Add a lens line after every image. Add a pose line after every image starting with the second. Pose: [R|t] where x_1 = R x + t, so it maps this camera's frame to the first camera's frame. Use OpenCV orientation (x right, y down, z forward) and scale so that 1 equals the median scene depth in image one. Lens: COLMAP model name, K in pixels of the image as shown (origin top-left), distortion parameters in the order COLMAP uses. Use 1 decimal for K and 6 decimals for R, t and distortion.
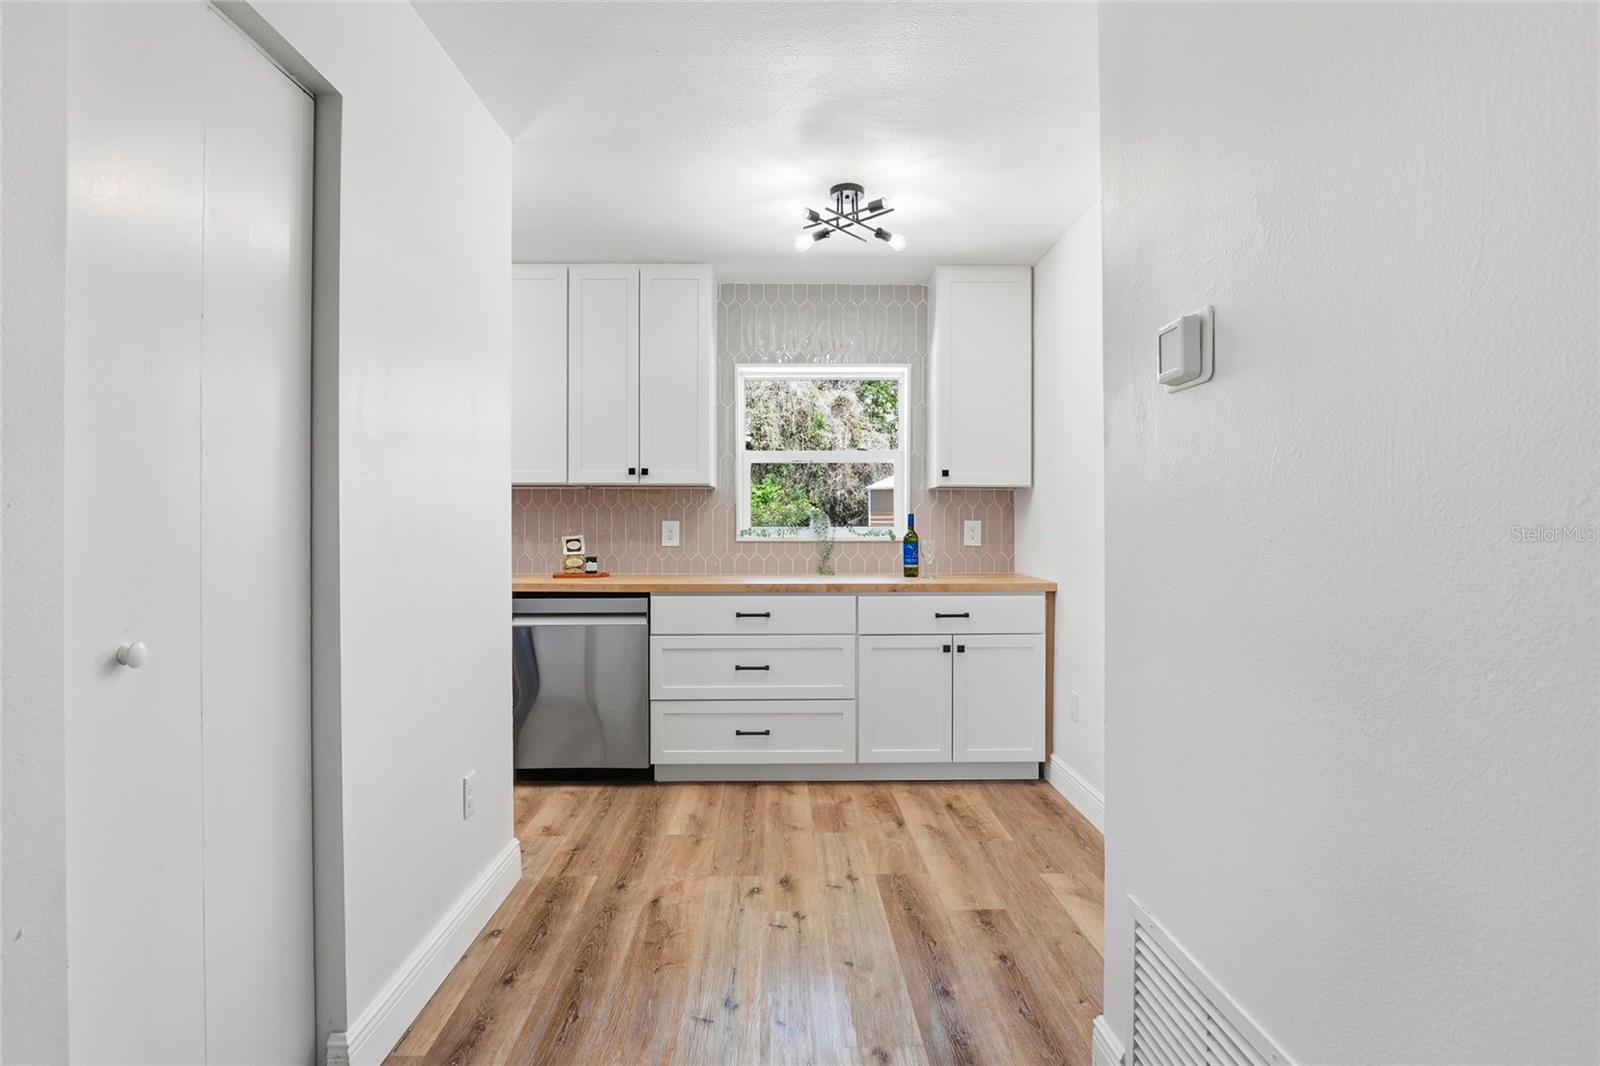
lens RADIAL K [[785.4, 0, 797.4], [0, 785.4, 518.8], [0, 0, 1]] dist [-0.002590, -0.000196]
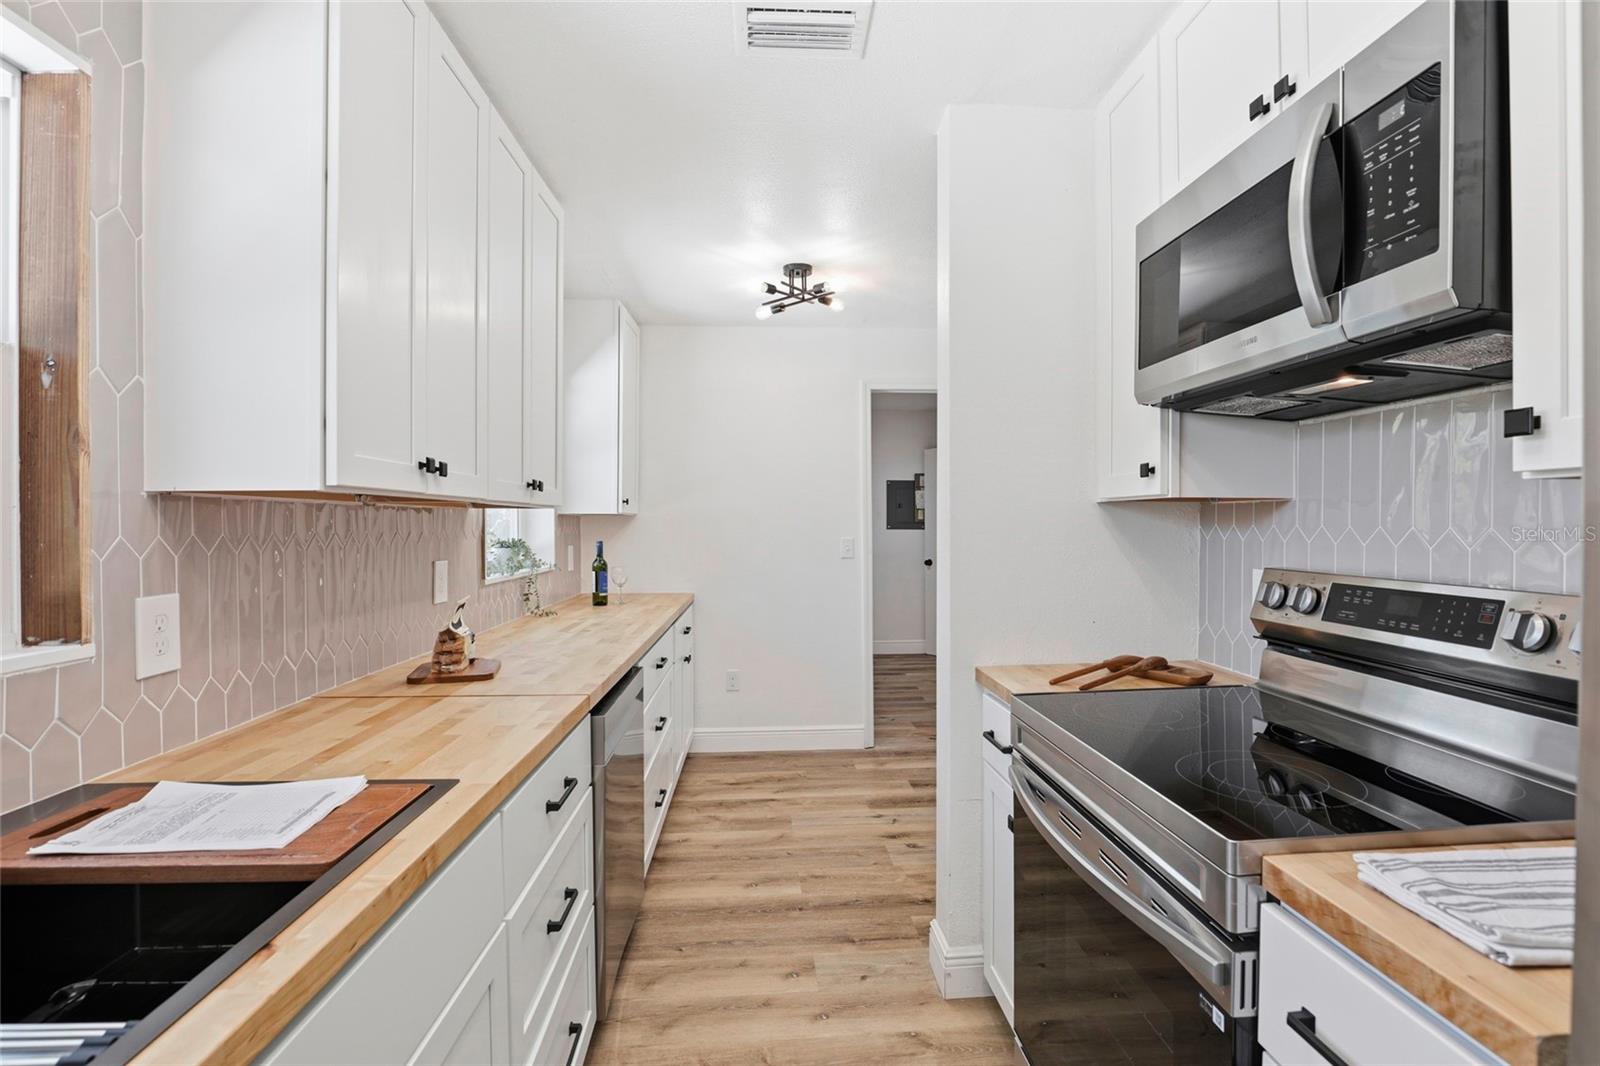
lens RADIAL K [[734.9, 0, 803.9], [0, 734.9, 530.0], [0, 0, 1]] dist [-0.037494, 0.008196]
pose [[-0.037305, -0.007898, 0.999273, -0.863774], [-0.000438, 0.999969, 0.007887, -0.031008], [-0.999304, -0.000143, -0.037307, 0.865483]]
